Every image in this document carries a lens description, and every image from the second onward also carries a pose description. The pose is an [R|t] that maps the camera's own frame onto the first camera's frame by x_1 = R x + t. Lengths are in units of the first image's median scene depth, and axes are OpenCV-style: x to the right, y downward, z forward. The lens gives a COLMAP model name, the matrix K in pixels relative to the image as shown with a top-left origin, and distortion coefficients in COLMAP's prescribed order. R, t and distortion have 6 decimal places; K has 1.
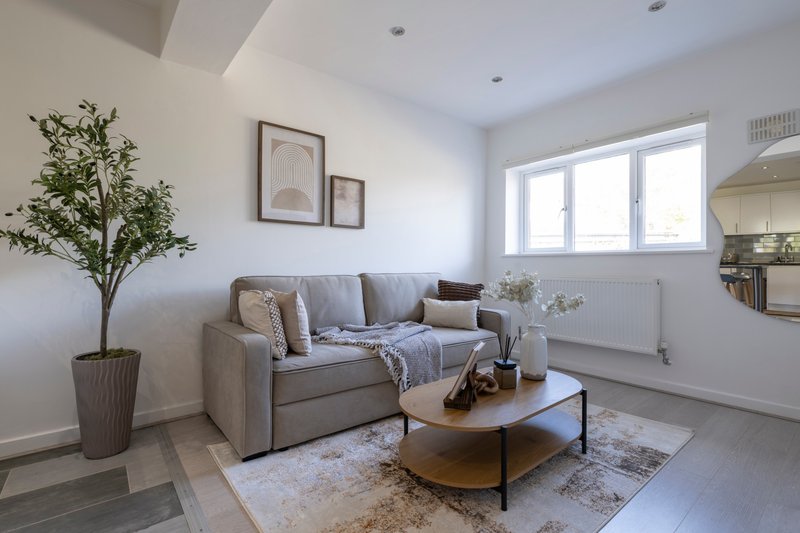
lens RADIAL K [[377.6, 0, 402.0], [0, 377.6, 266.2], [0, 0, 1]] dist [-0.001644, 0.000284]
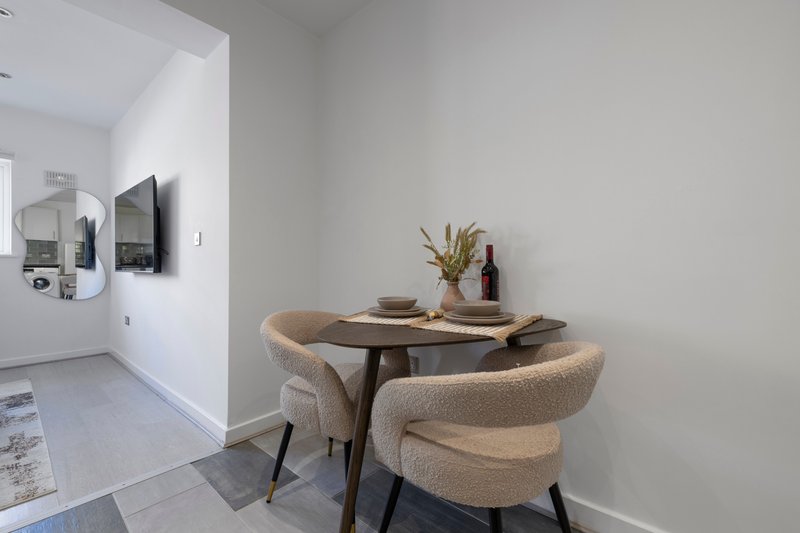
lens RADIAL K [[347.8, 0, 400.0], [0, 347.8, 266.5], [0, 0, 1]] dist [-0.001245, -0.000208]
pose [[-0.165765, -0.001953, 0.986163, -0.654497], [-0.000371, 0.999998, 0.001918, -0.003516], [-0.986165, -0.000048, -0.165765, -0.162244]]
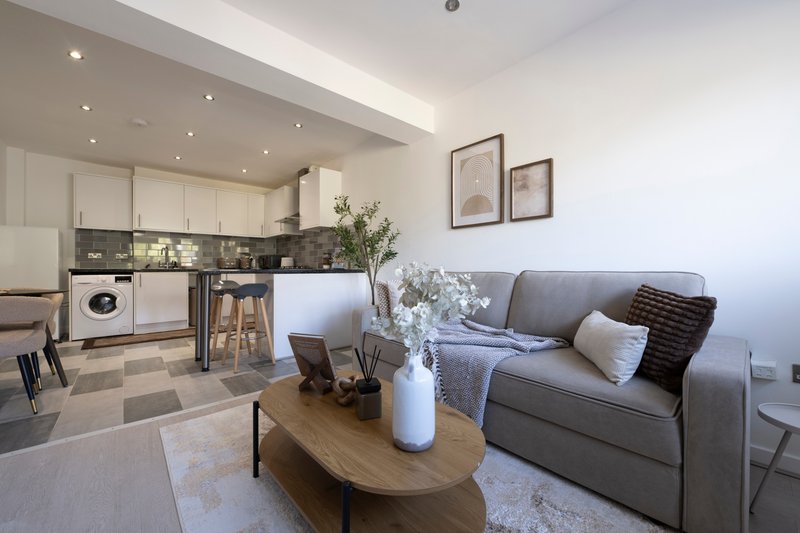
lens RADIAL K [[314.5, 0, 401.3], [0, 314.5, 266.8], [0, 0, 1]] dist [0.000186, -0.000044]
pose [[0.041226, -0.009544, -0.999104, 0.685462], [0.000905, 0.999954, -0.009515, 0.019590], [0.999149, -0.000512, 0.041233, 0.779989]]
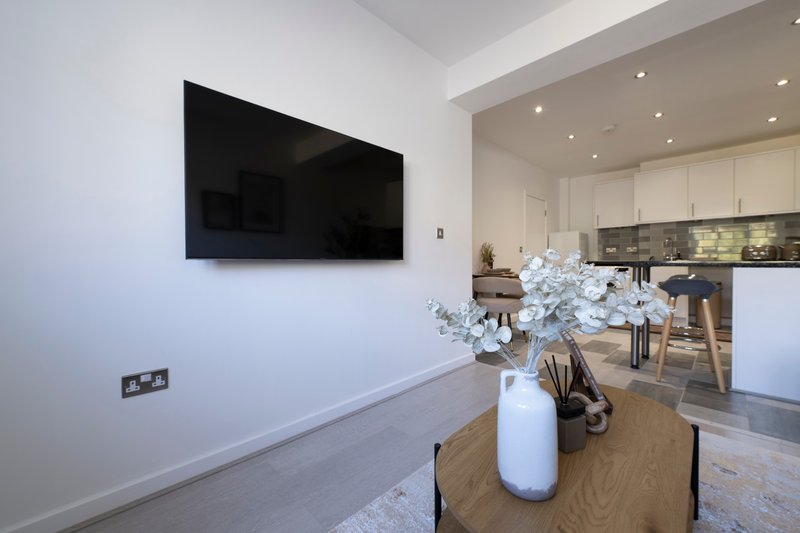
lens RADIAL K [[316.8, 0, 399.5], [0, 316.8, 267.9], [0, 0, 1]] dist [0.000917, -0.000246]
pose [[-0.996369, 0.002712, -0.085095, 0.434364], [0.001364, 0.999873, 0.015903, 0.021230], [0.085127, 0.015729, -0.996246, 1.108395]]
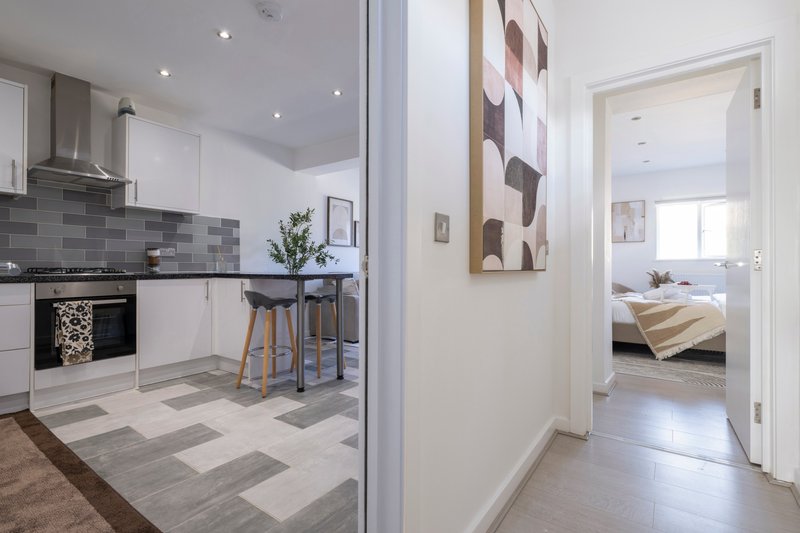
lens RADIAL K [[377.6, 0, 402.0], [0, 377.6, 266.2], [0, 0, 1]] dist [-0.001644, 0.000284]
pose [[0.963880, -0.001181, 0.266334, -0.537941], [0.001473, 0.999999, -0.000898, -0.004480], [-0.266332, 0.001258, 0.963880, -1.074128]]
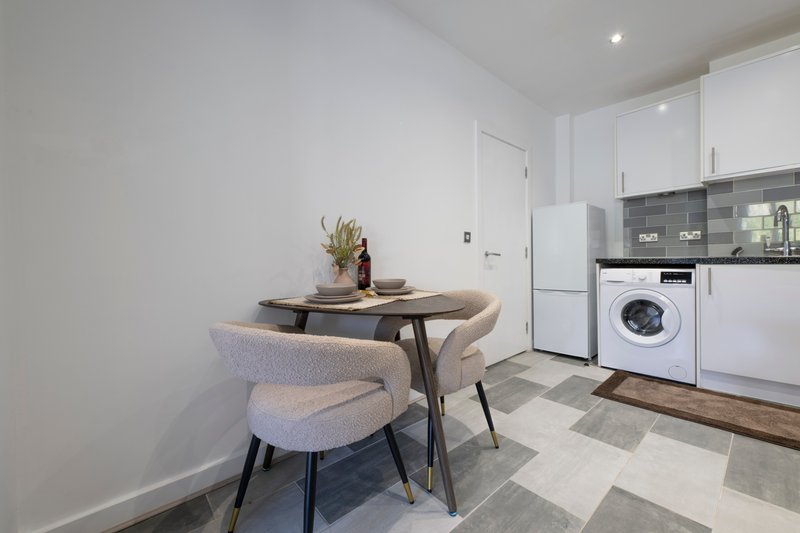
lens RADIAL K [[323.0, 0, 400.0], [0, 323.0, 266.5], [0, 0, 1]] dist [-0.000682, -0.000087]
pose [[-0.999018, 0.014028, -0.042026, -0.185516], [0.013350, 0.999777, 0.016372, 0.012883], [0.042246, 0.015795, -0.998982, 0.275029]]
